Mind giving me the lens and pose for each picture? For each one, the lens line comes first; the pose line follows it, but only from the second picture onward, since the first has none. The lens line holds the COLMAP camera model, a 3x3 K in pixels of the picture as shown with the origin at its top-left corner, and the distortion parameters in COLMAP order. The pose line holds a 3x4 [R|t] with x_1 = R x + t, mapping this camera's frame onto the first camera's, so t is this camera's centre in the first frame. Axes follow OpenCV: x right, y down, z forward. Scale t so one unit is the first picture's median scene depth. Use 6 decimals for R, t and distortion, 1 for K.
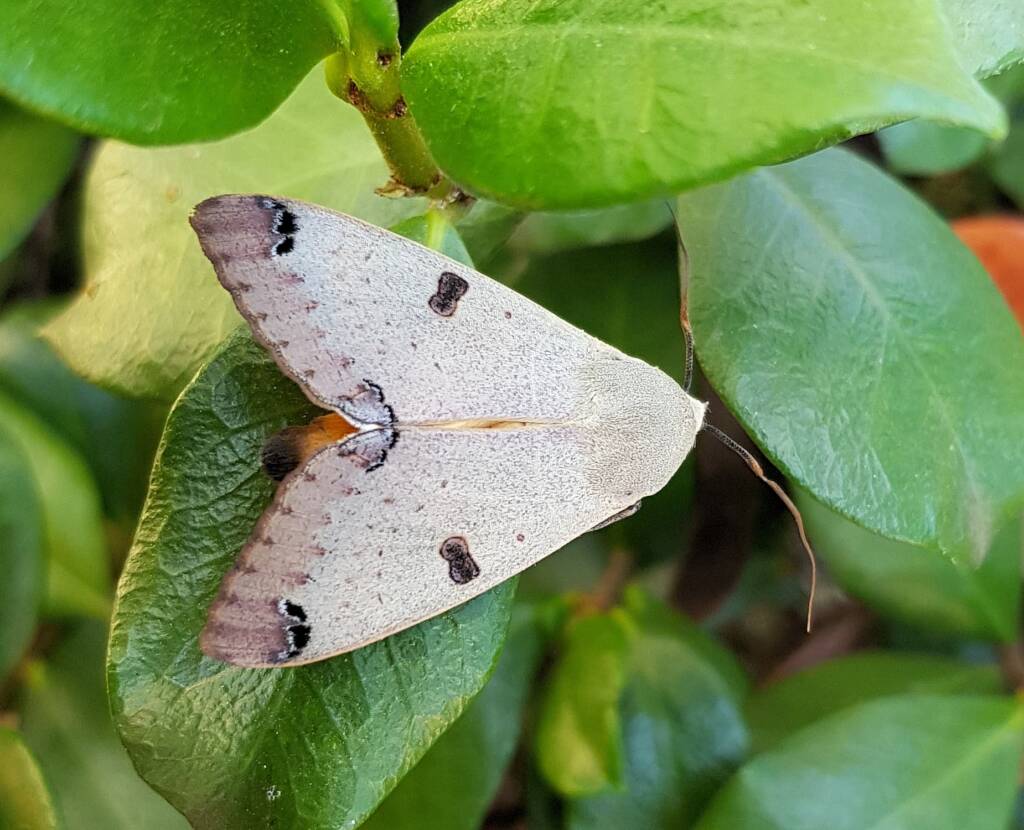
lens RADIAL K [[1405.9, 0, 527.8], [0, 1405.9, 404.7], [0, 0, 1]] dist [0.004363, -0.004616]
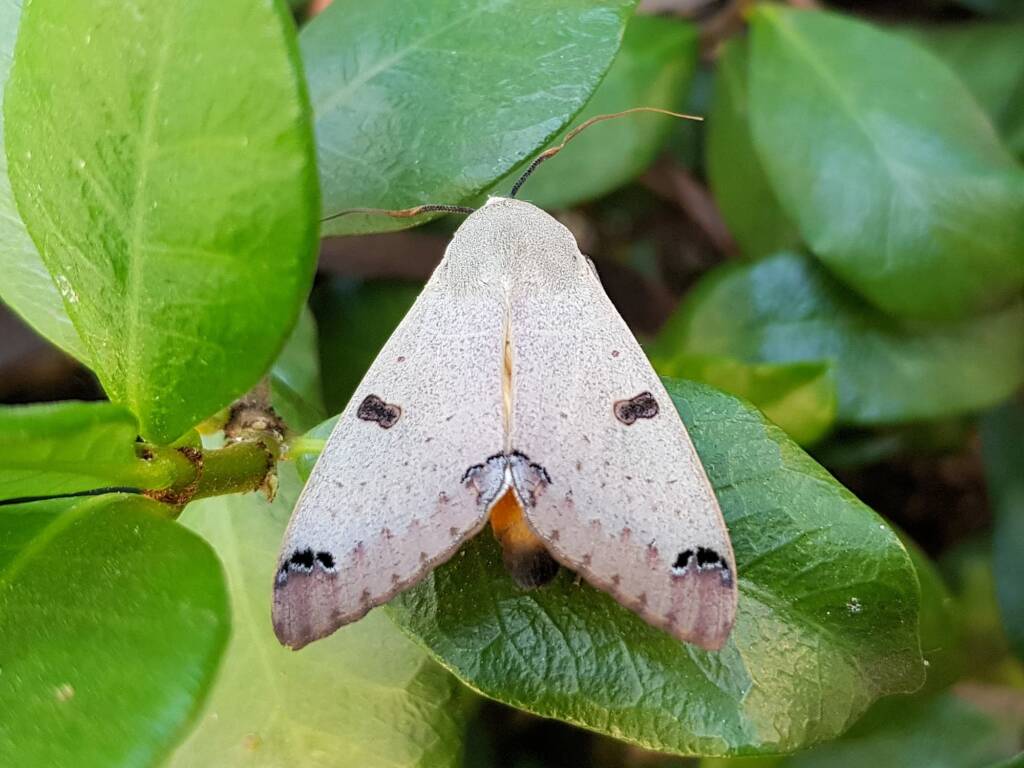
lens RADIAL K [[1326.1, 0, 512.0], [0, 1326.1, 384.0], [0, 0, 1]] dist [0.010402, -0.025455]
pose [[0.036881, -0.992537, 0.116237, -0.149501], [0.998218, 0.042050, 0.042339, -0.023727], [-0.046911, 0.114468, 0.992319, 0.027182]]
